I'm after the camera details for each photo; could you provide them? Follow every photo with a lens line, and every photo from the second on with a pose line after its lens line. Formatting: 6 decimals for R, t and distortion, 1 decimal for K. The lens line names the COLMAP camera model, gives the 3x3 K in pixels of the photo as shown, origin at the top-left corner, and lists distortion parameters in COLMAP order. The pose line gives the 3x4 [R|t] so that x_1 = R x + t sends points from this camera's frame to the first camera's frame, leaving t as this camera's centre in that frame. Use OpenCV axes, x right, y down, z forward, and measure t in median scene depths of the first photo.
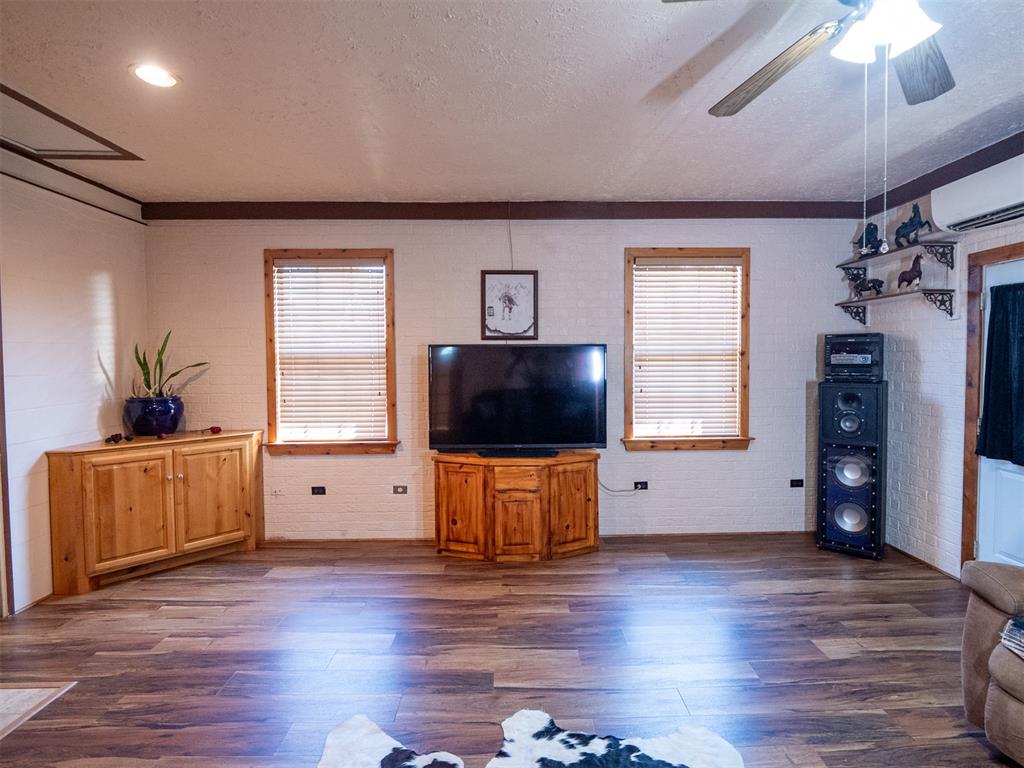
lens RADIAL K [[509.3, 0, 525.1], [0, 509.3, 373.6], [0, 0, 1]] dist [0.002808, -0.000369]
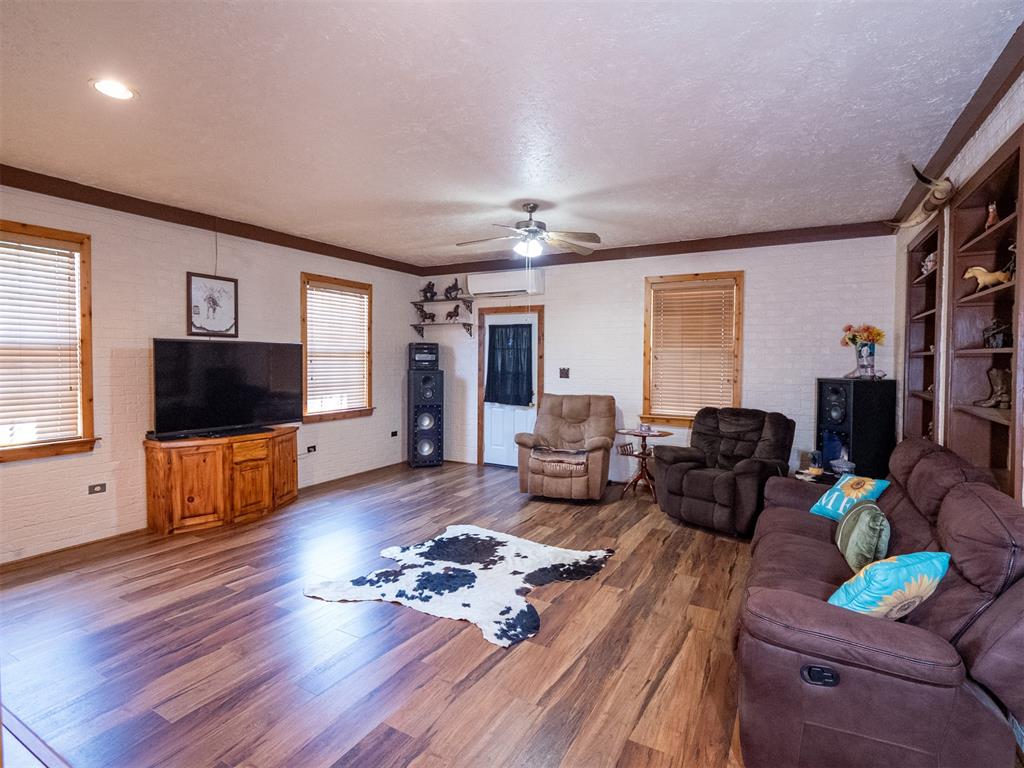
lens RADIAL K [[509.2, 0, 526.2], [0, 509.2, 373.7], [0, 0, 1]] dist [-0.012965, -0.001733]
pose [[0.495826, -0.014556, 0.868300, -0.730689], [0.017208, 0.999828, 0.006934, 0.022598], [-0.868251, 0.011503, 0.495991, -0.181908]]
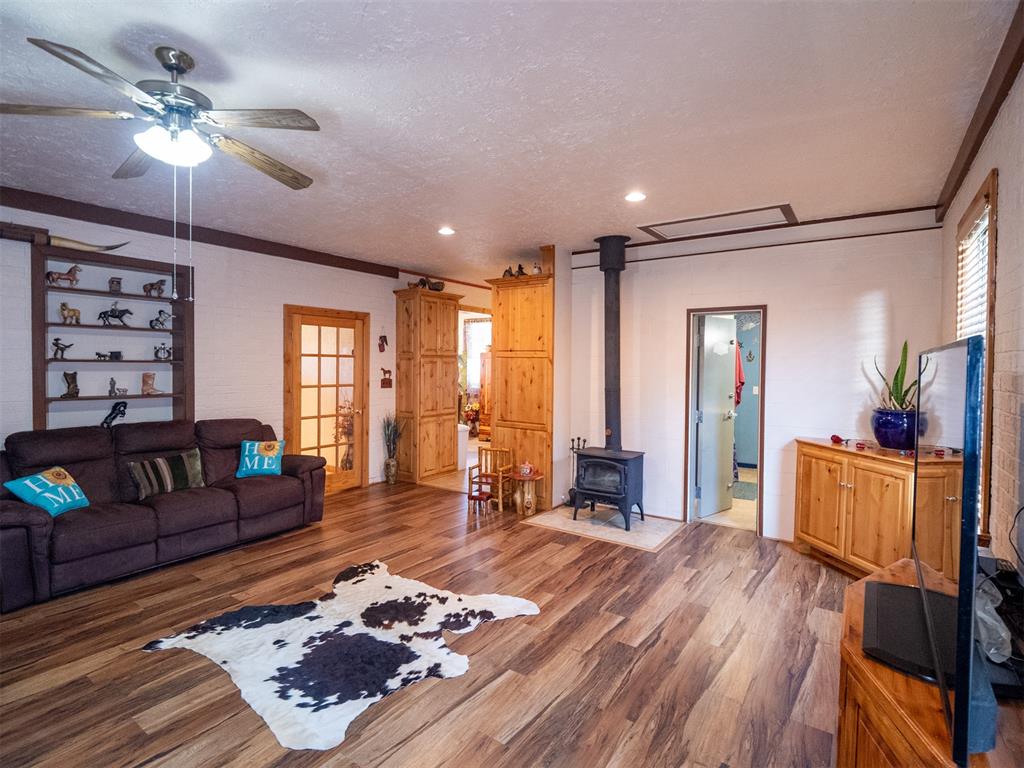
lens RADIAL K [[504.8, 0, 520.7], [0, 504.8, 373.2], [0, 0, 1]] dist [-0.012052, -0.001123]
pose [[-0.586075, 0.017130, -0.810076, 0.482122], [-0.032108, 0.998500, 0.044344, -0.043596], [0.809621, 0.051999, -0.584646, 0.988701]]
